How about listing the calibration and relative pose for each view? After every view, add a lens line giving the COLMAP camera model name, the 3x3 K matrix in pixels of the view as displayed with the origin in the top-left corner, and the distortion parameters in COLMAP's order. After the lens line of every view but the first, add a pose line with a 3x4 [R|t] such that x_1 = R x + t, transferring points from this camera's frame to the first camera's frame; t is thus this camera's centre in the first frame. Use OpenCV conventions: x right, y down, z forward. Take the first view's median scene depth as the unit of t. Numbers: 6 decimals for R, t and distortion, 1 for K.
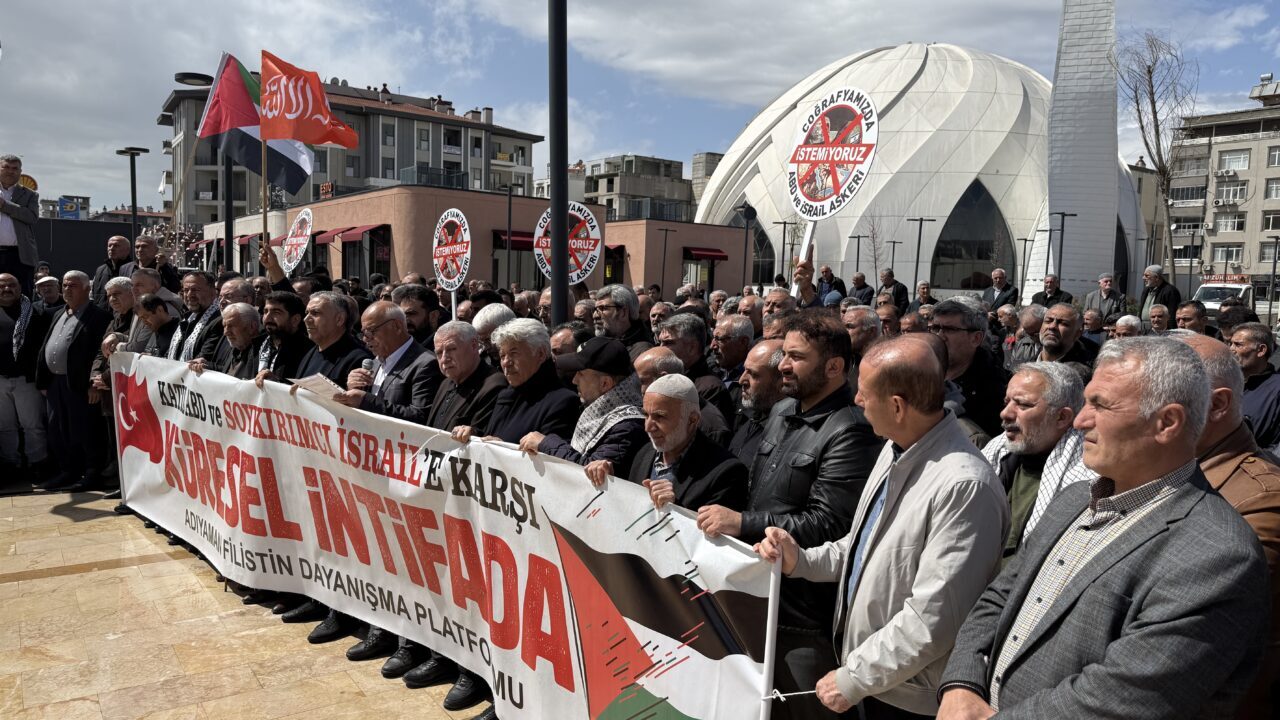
lens RADIAL K [[903.6, 0, 640.0], [0, 903.6, 360.0], [0, 0, 1]] dist [0.105944, -0.123883]
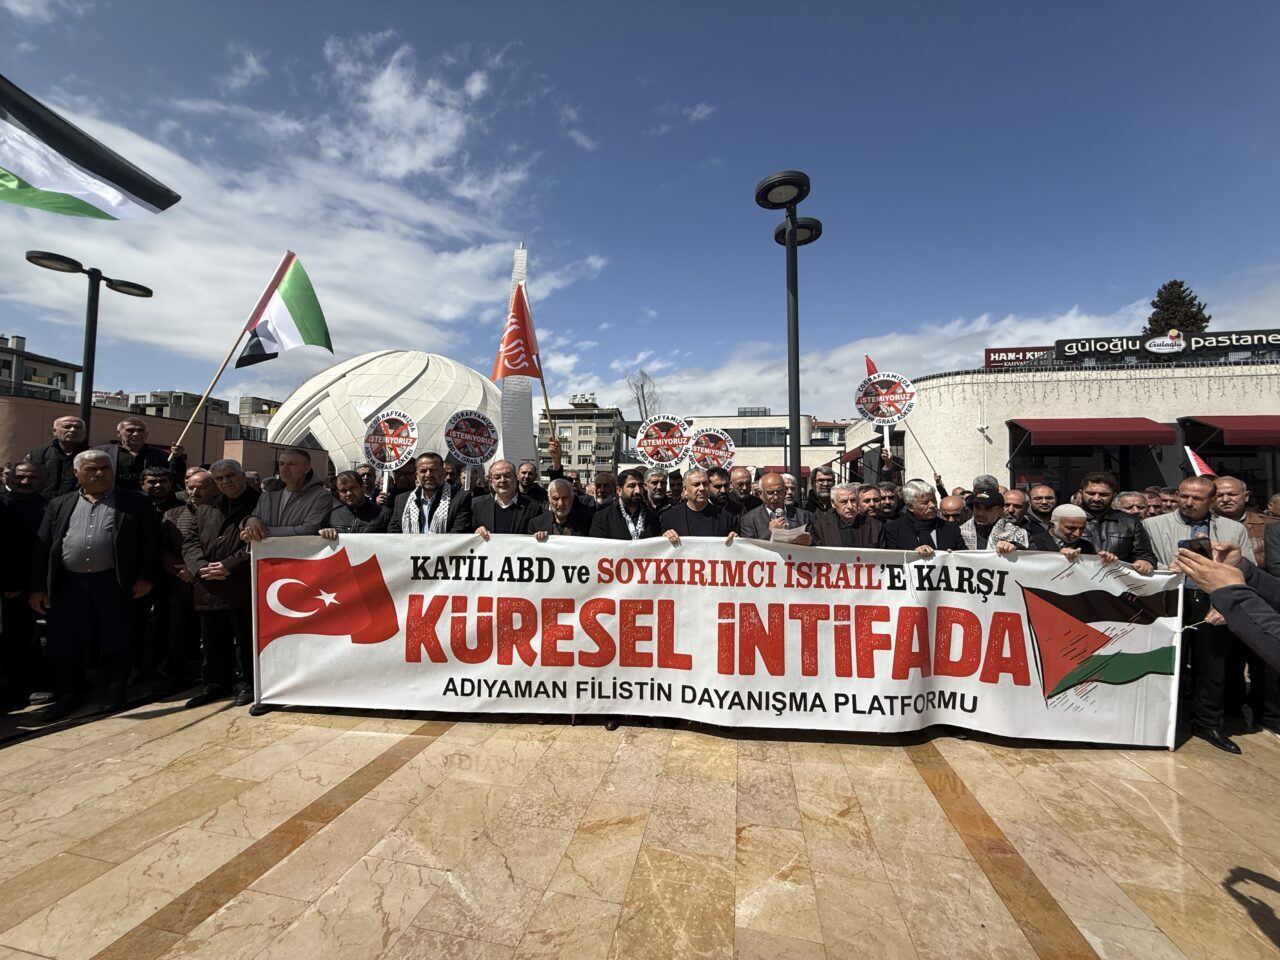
lens RADIAL K [[511.7, 0, 640.0], [0, 511.7, 480.0], [0, 0, 1]] dist [0.008803, -0.000578]
pose [[0.731328, 0.008056, 0.681979, -0.767385], [0.061608, 0.995062, -0.077820, 0.000122], [-0.679238, 0.098928, 0.727220, 0.441562]]
